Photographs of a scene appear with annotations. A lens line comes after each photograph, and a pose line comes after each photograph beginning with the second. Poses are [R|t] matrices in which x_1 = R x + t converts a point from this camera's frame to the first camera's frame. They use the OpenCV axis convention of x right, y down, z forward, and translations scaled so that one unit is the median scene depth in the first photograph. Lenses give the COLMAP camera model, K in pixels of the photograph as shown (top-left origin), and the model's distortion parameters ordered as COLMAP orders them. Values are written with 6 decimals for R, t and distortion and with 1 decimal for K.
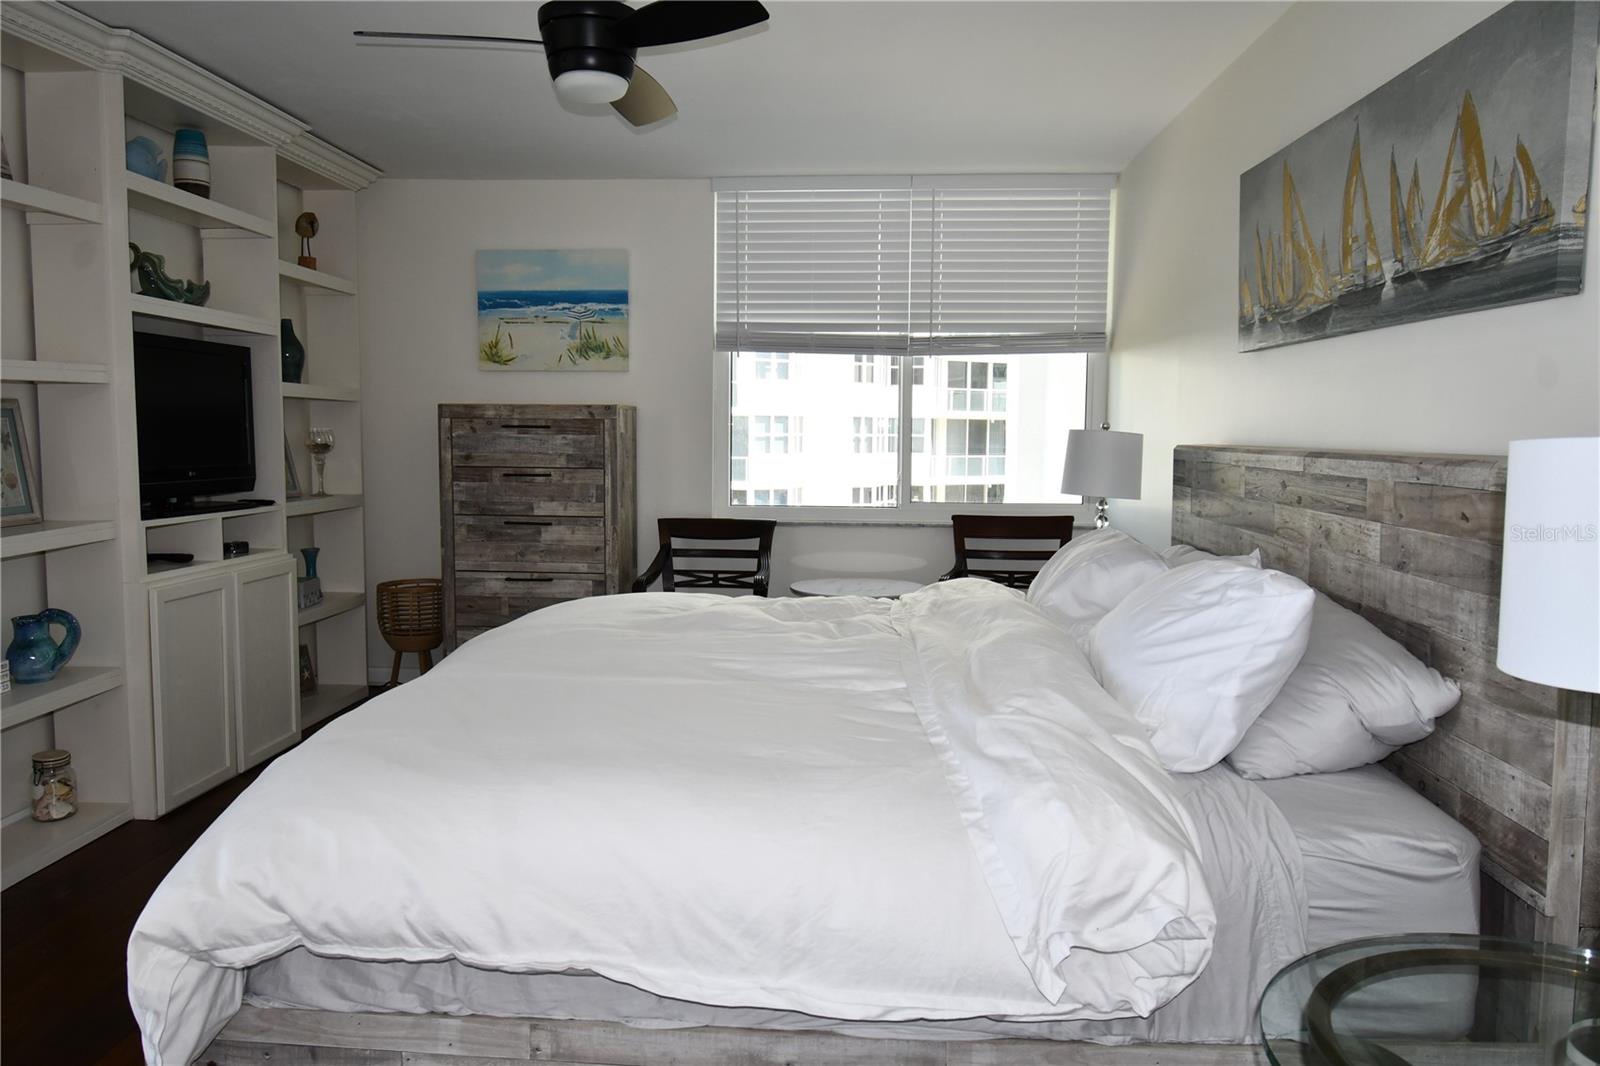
lens RADIAL K [[1108.1, 0, 800.8], [0, 1108.1, 532.6], [0, 0, 1]] dist [0.008647, -0.021344]
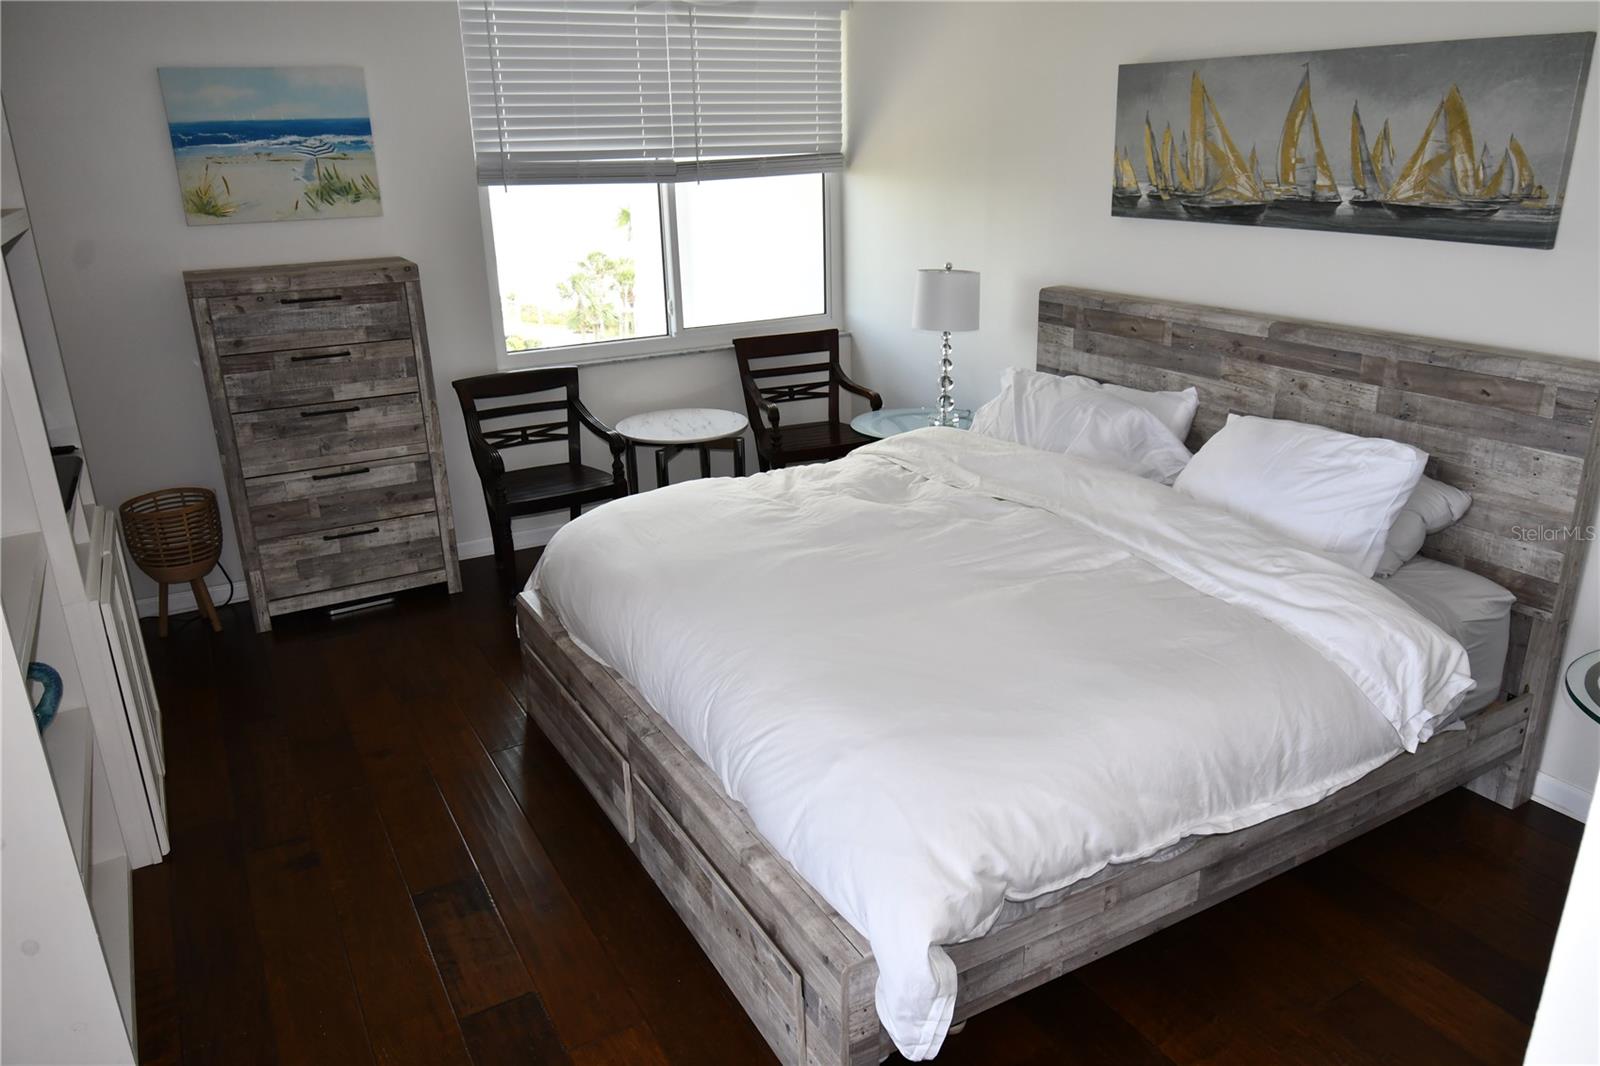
lens RADIAL K [[1108.1, 0, 800.8], [0, 1108.1, 532.6], [0, 0, 1]] dist [0.008647, -0.021344]
pose [[0.838837, -0.208189, 0.503001, -0.392741], [0.079501, 0.960927, 0.265141, -0.118073], [-0.538546, -0.182421, 0.822612, 0.067434]]
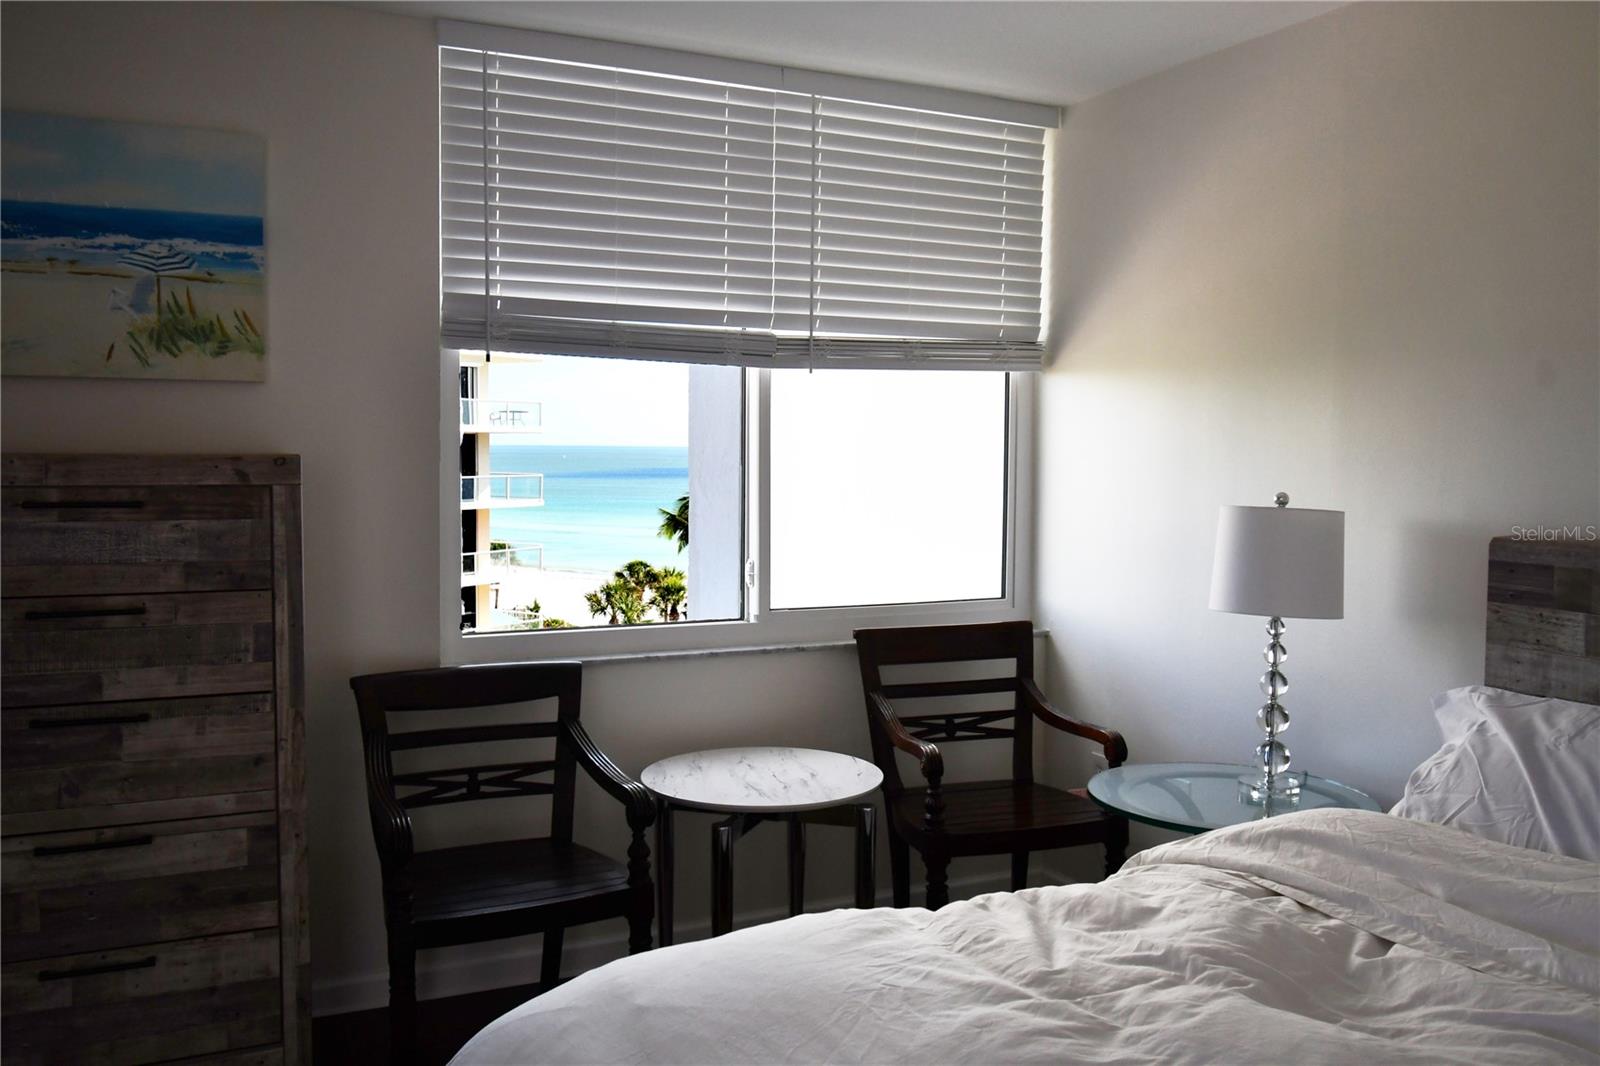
lens RADIAL K [[1320.4, 0, 804.0], [0, 1320.4, 534.8], [0, 0, 1]] dist [-0.002169, -0.009990]
pose [[0.867973, -0.033662, 0.495469, -0.256143], [0.044489, 0.998959, -0.010068, -0.064603], [-0.494614, 0.030781, 0.868568, 0.395029]]
